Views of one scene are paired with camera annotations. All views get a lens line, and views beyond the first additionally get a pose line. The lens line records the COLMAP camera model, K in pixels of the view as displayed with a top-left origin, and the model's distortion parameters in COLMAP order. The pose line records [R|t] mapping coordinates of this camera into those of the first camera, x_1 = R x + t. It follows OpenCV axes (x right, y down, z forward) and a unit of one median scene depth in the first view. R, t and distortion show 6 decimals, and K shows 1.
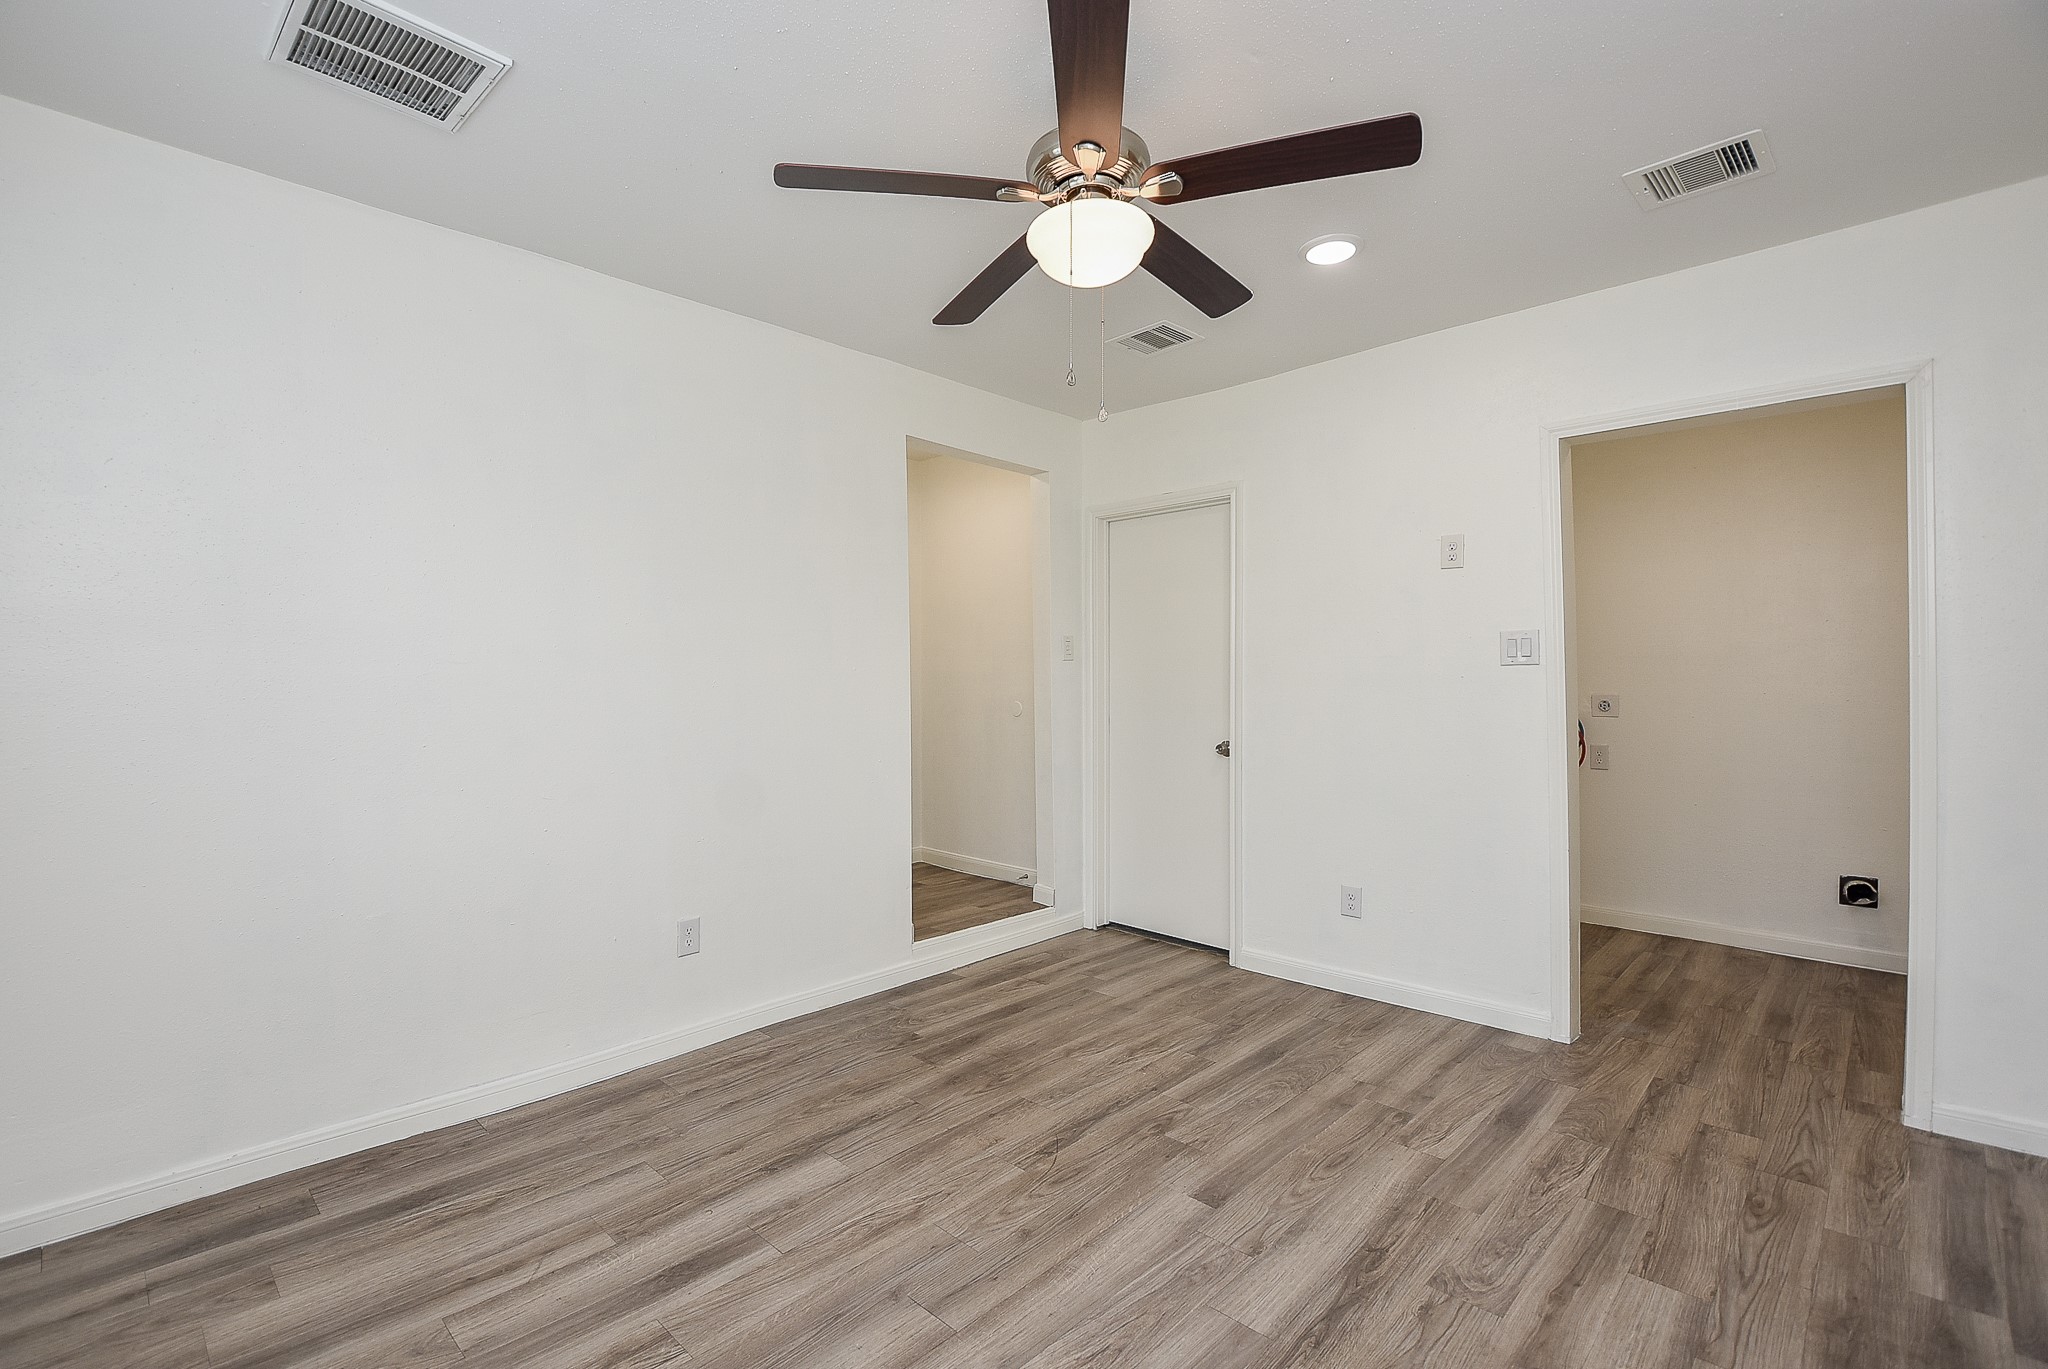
lens RADIAL K [[971.9, 0, 1038.4], [0, 971.9, 681.3], [0, 0, 1]] dist [0.014187, -0.028240]
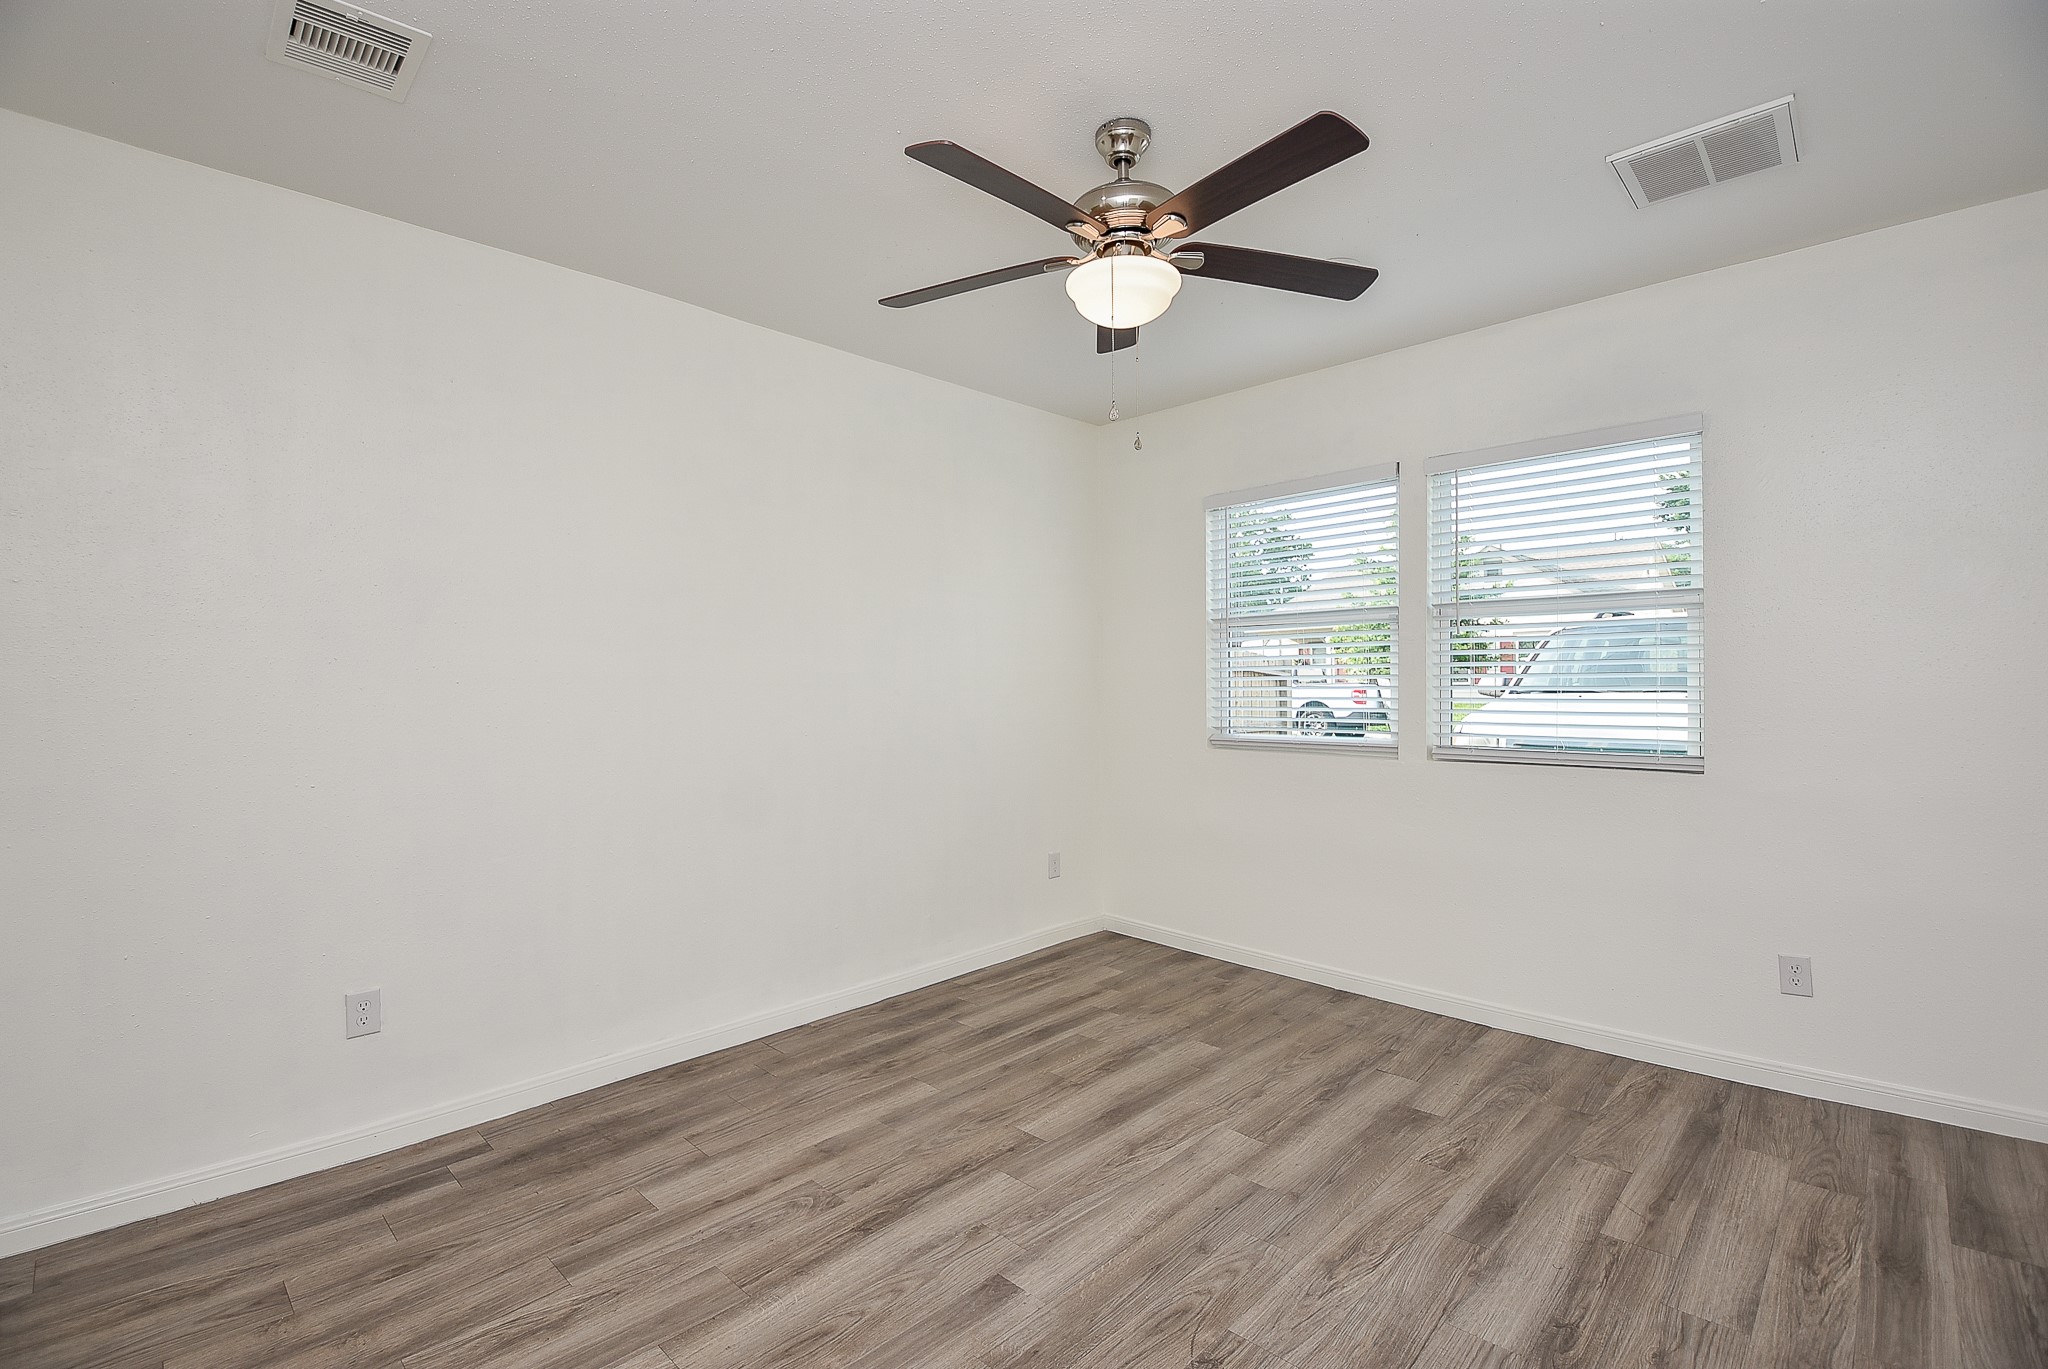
lens RADIAL K [[895.0, 0, 1013.2], [0, 895.0, 680.0], [0, 0, 1]] dist [0.013085, -0.020412]
pose [[-0.999215, 0.009211, 0.038540, 0.116179], [0.009433, 0.999940, 0.005564, -0.011053], [-0.038487, 0.005923, -0.999242, 1.614304]]
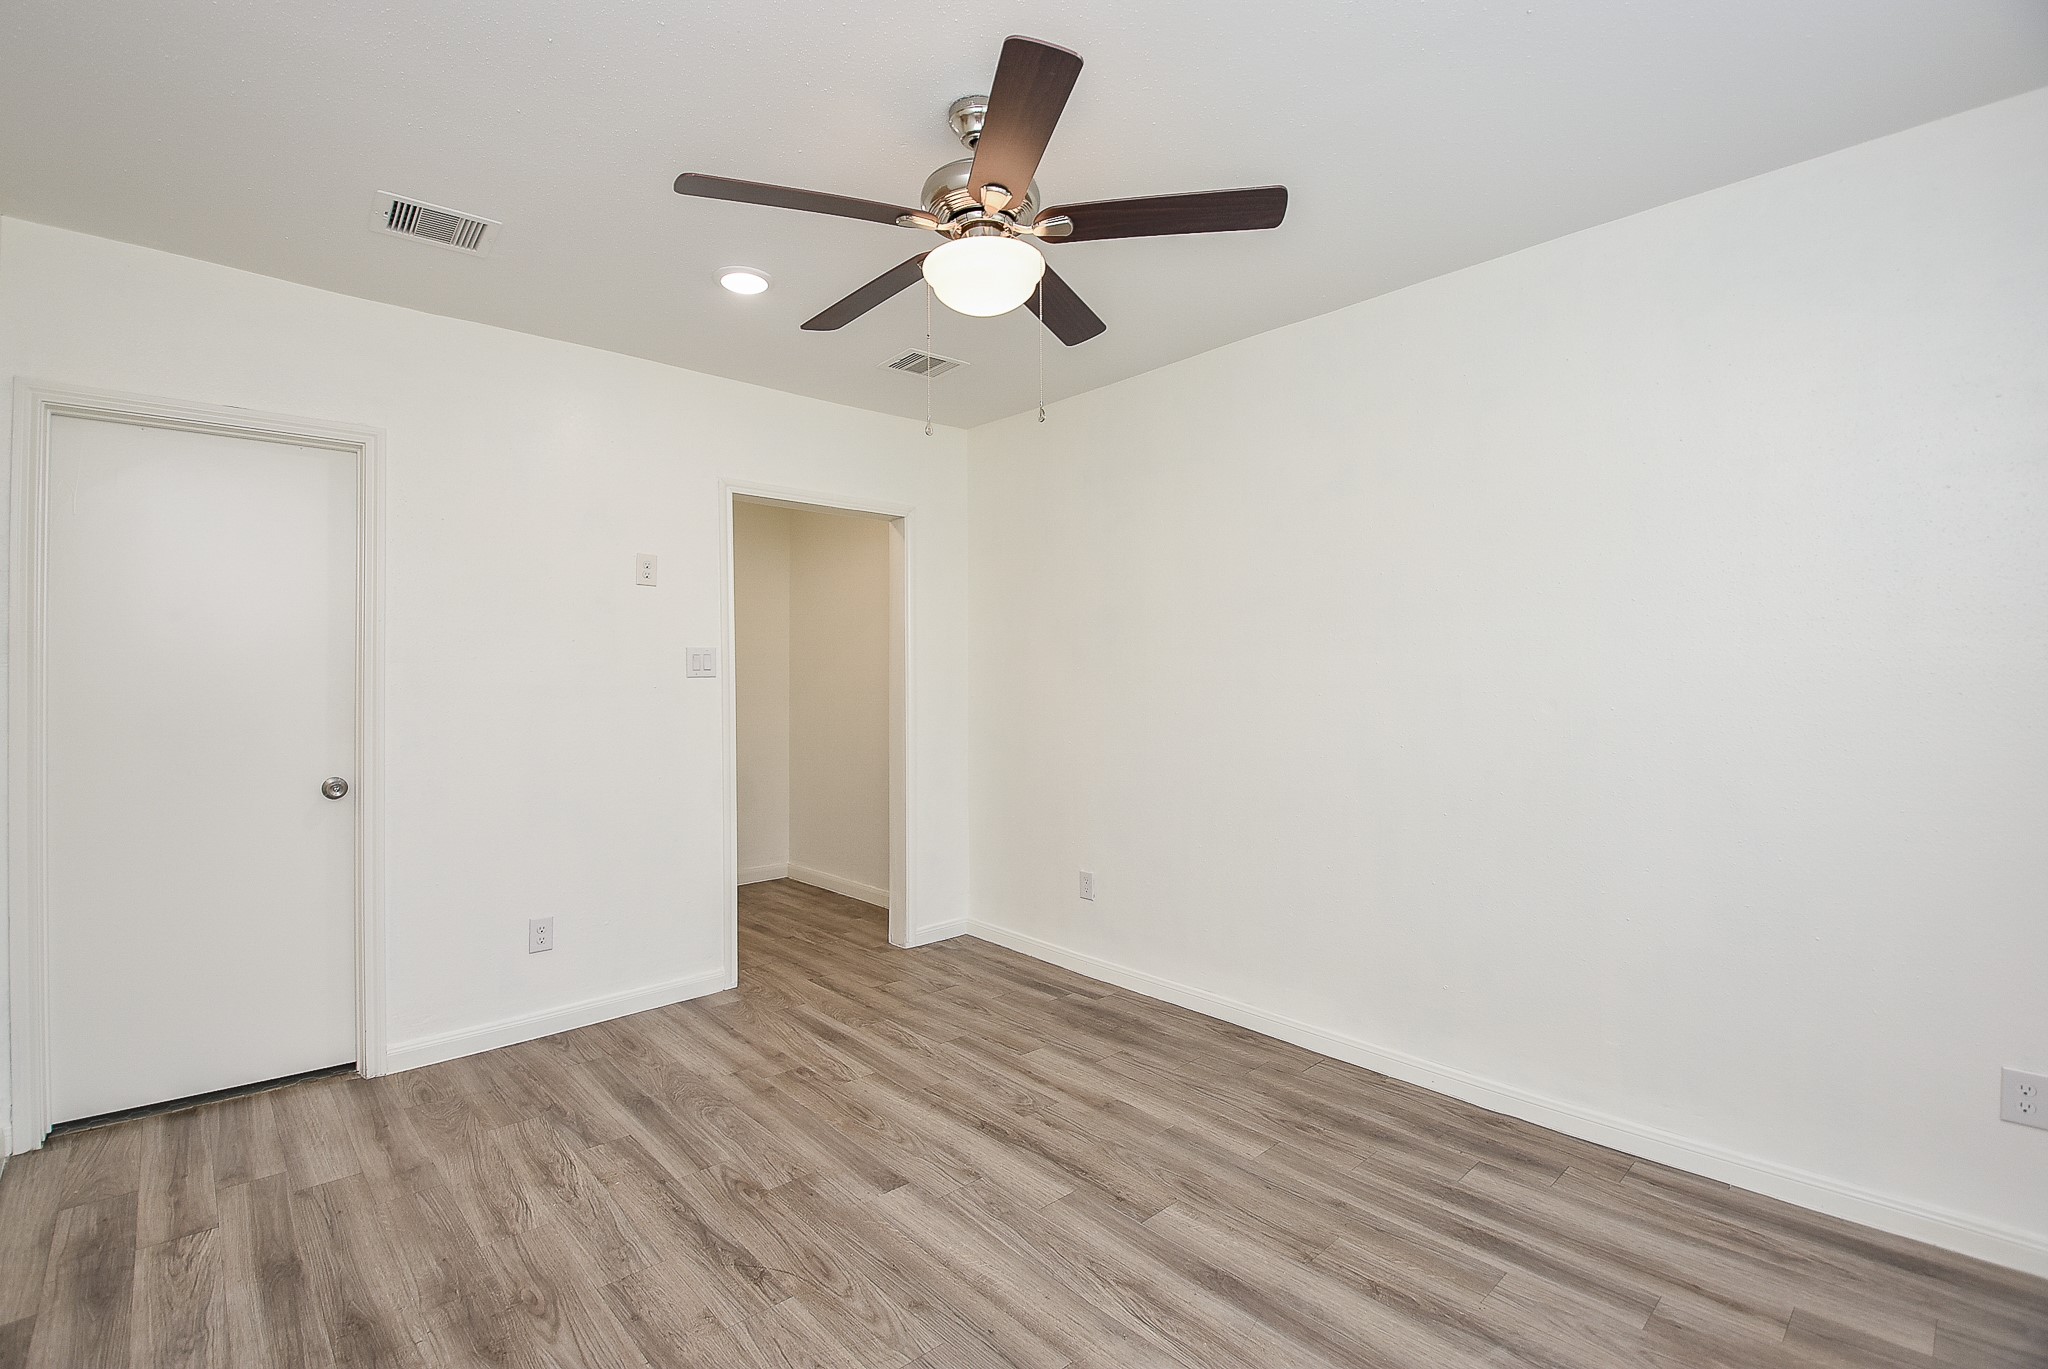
lens RADIAL K [[895.0, 0, 1013.2], [0, 895.0, 680.0], [0, 0, 1]] dist [0.013085, -0.020412]
pose [[0.066995, 0.001694, 0.997752, -0.720895], [0.006126, 0.999979, -0.002109, -0.017211], [-0.997734, 0.006253, 0.066984, 0.718732]]
